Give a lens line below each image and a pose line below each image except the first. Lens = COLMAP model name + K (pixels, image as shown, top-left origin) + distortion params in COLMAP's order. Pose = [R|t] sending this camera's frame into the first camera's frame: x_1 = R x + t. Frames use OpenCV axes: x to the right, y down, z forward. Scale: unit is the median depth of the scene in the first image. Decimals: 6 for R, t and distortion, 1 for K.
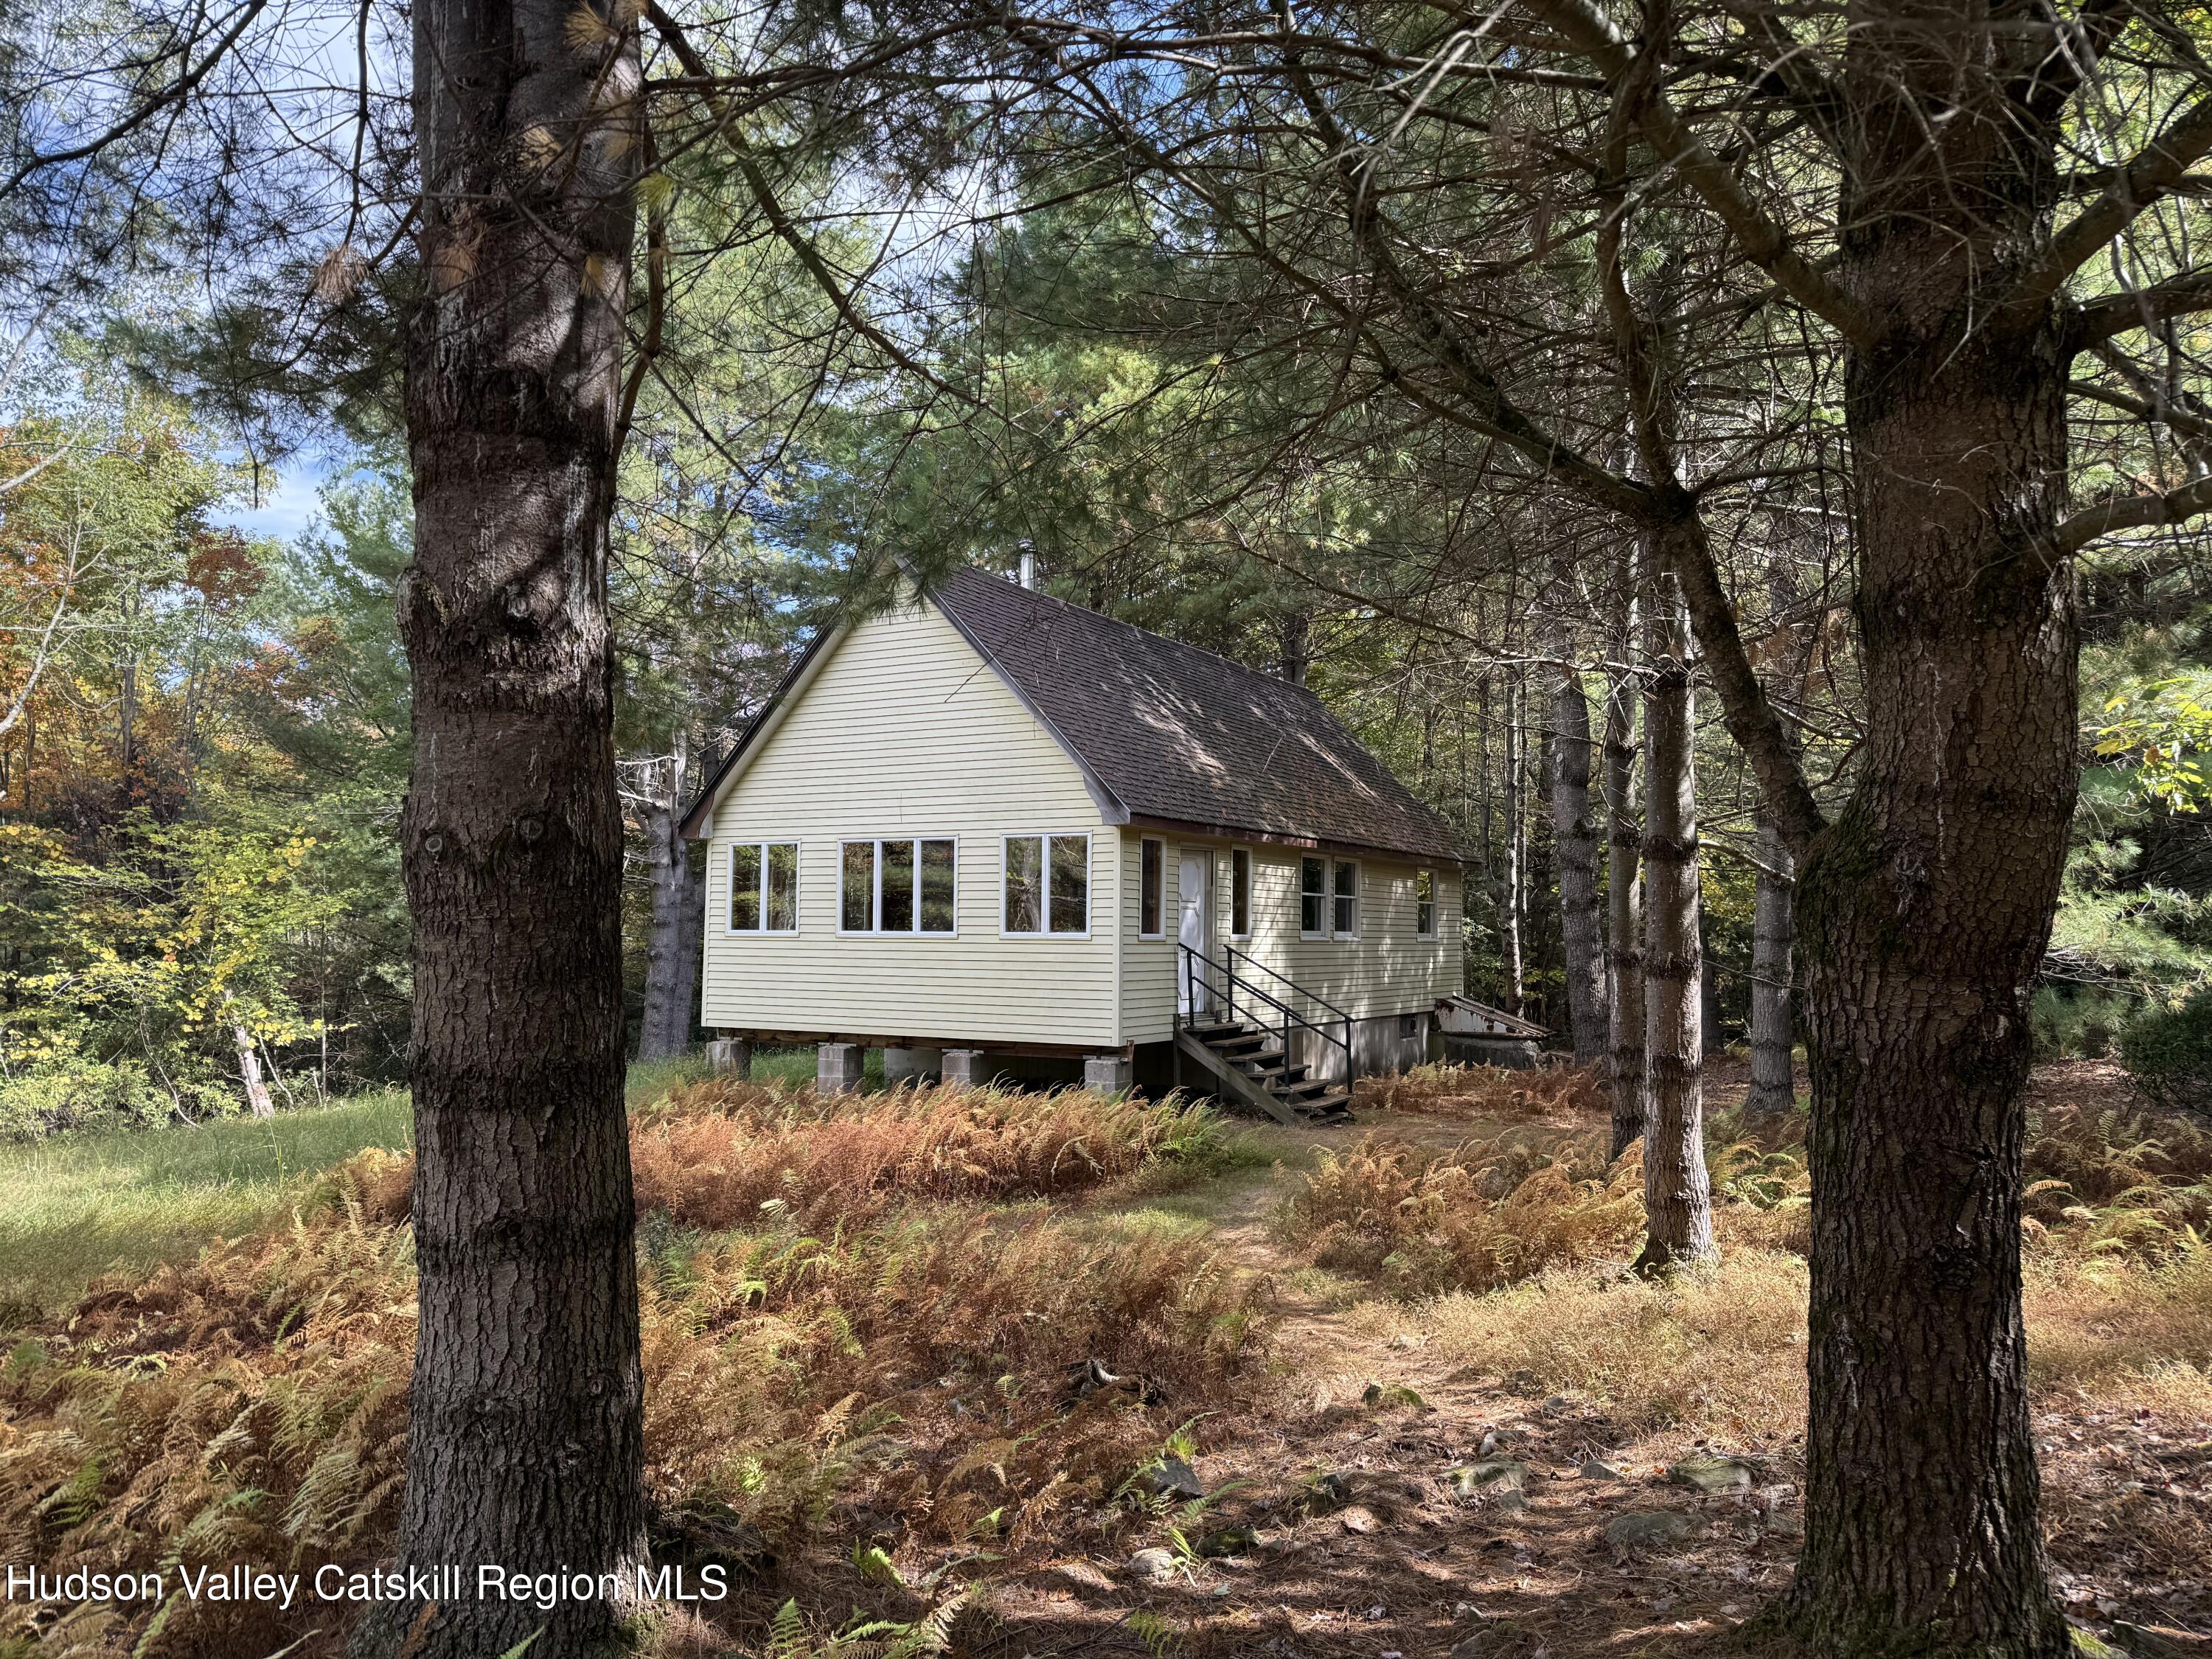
lens RADIAL K [[1548.8, 0, 1110.5], [0, 1548.8, 833.5], [0, 0, 1]] dist [0.074549, -0.088641]
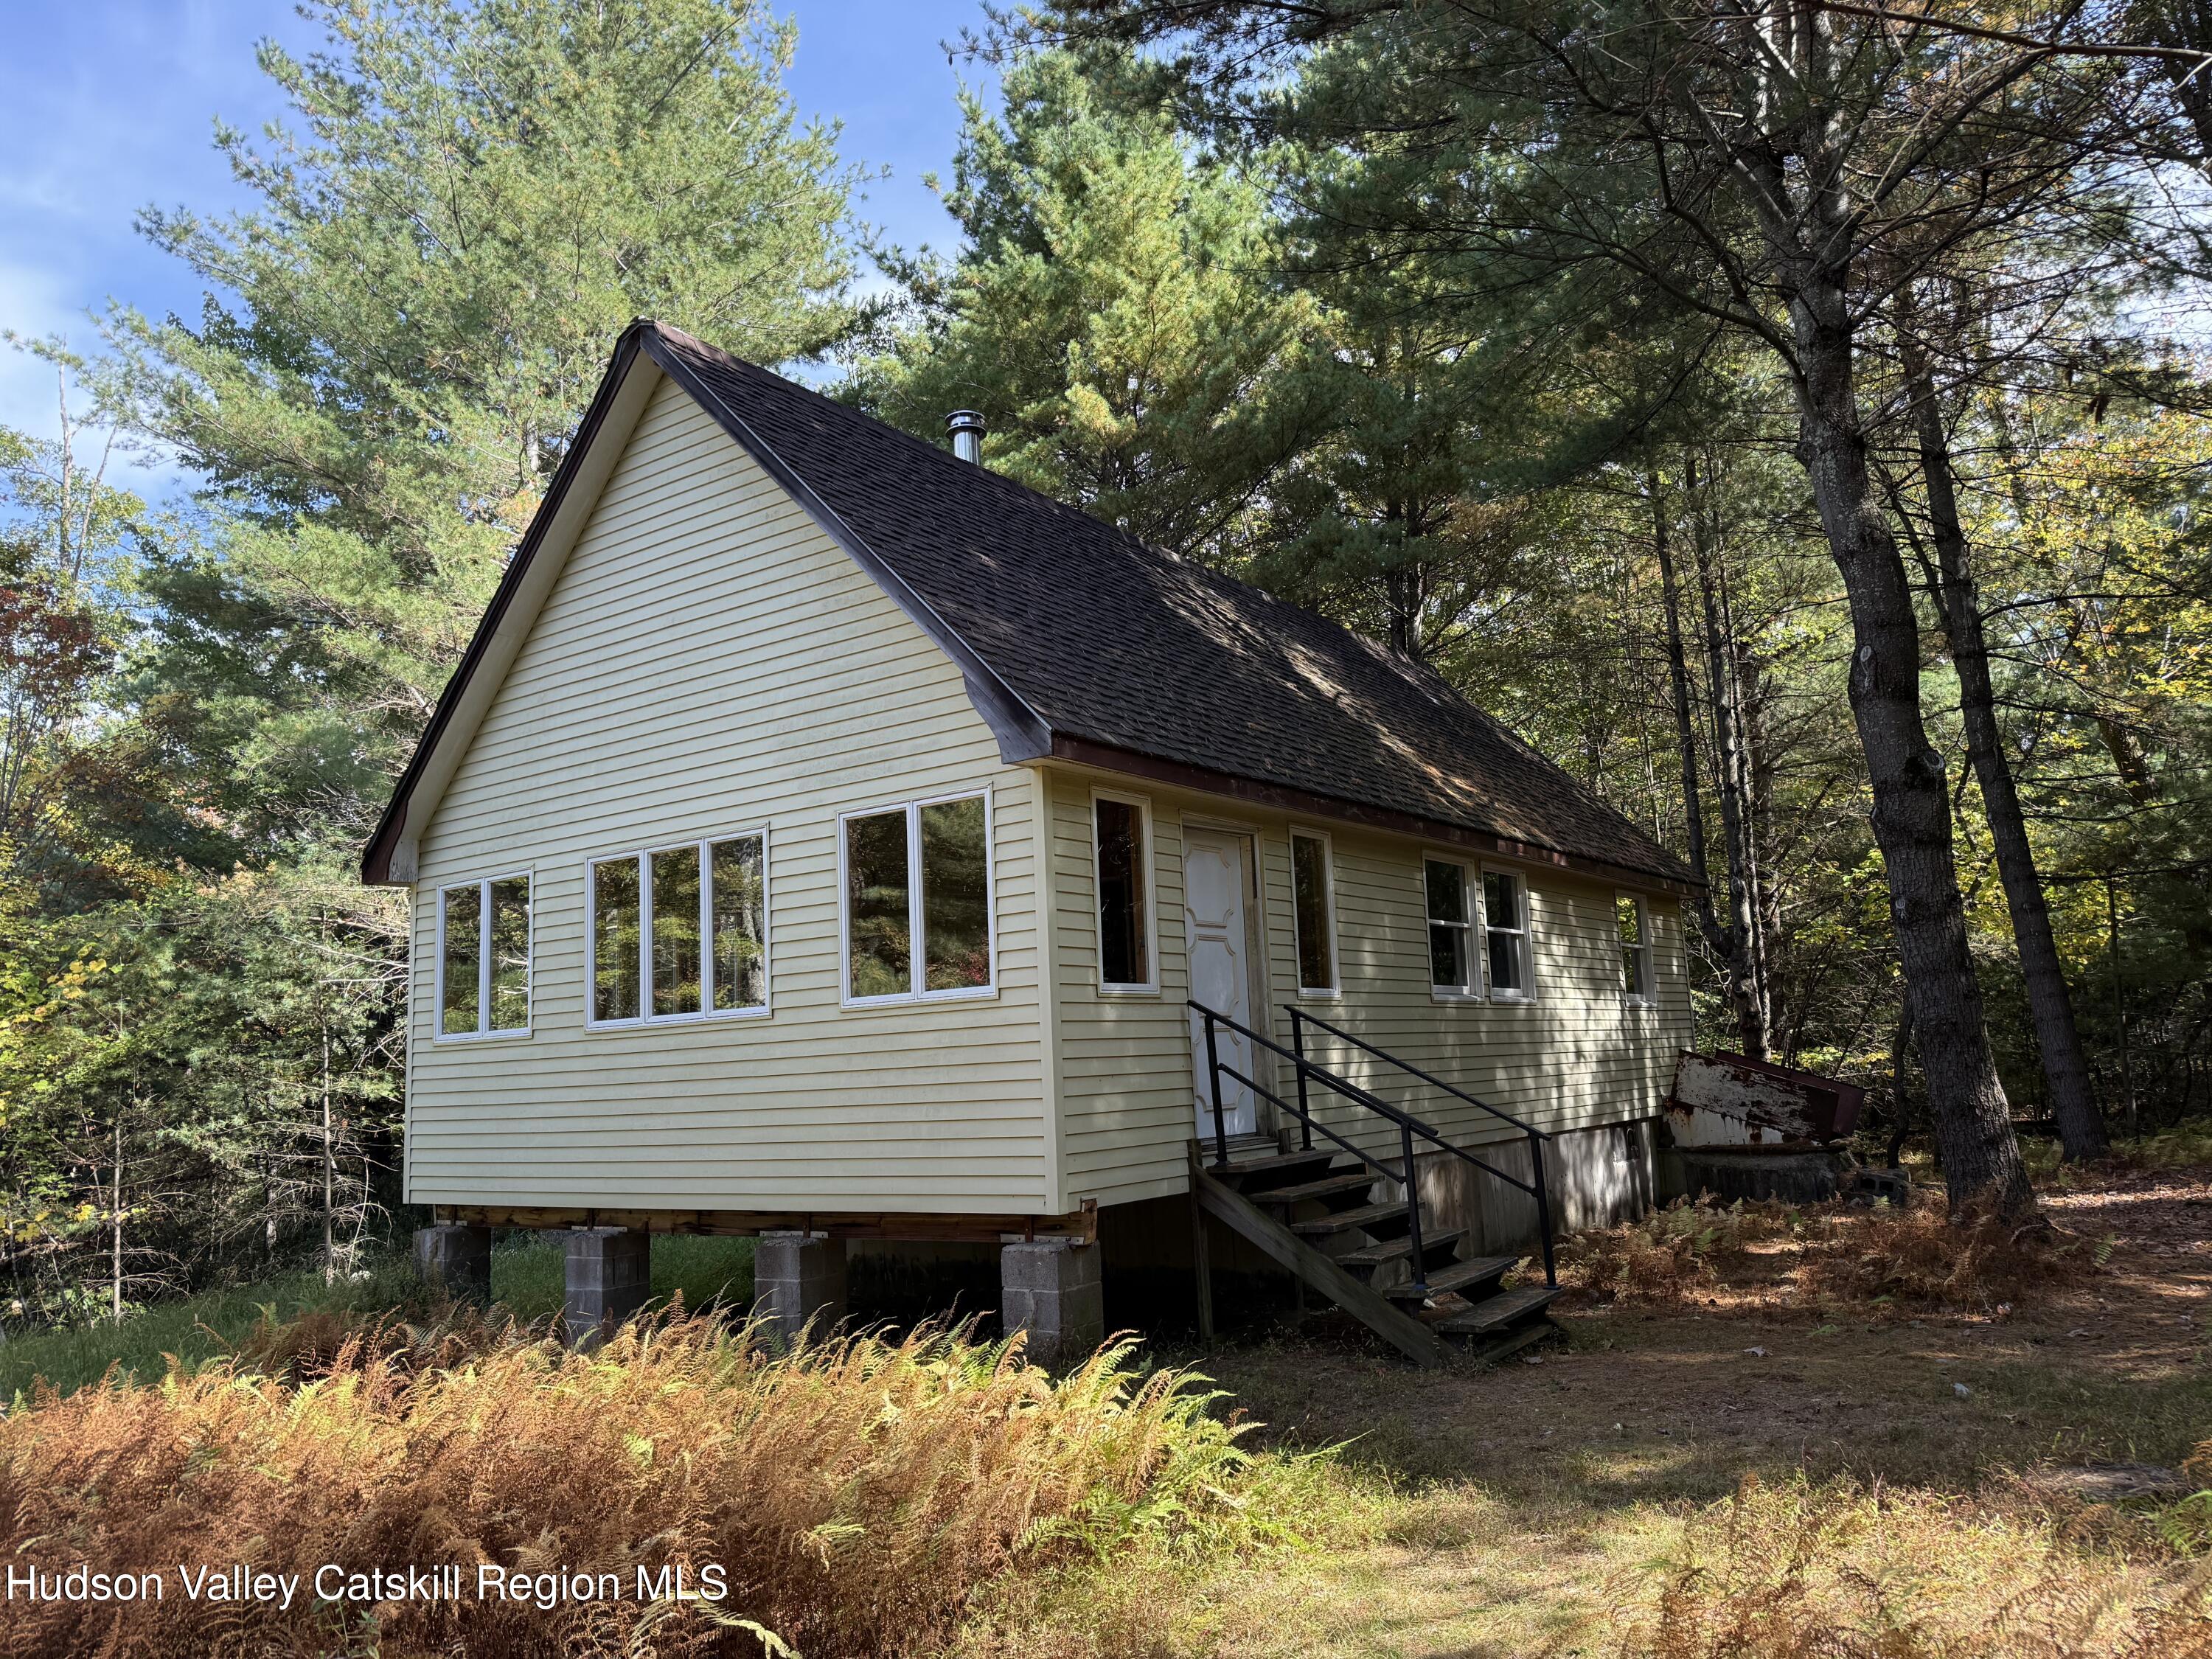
lens RADIAL K [[1548.8, 0, 1100.0], [0, 1548.8, 827.6], [0, 0, 1]] dist [0.074549, -0.088641]
pose [[0.993492, -0.068413, -0.091072, 0.065227], [0.060431, 0.994313, -0.087696, 0.055917], [0.096553, 0.081621, 0.991975, 0.472139]]
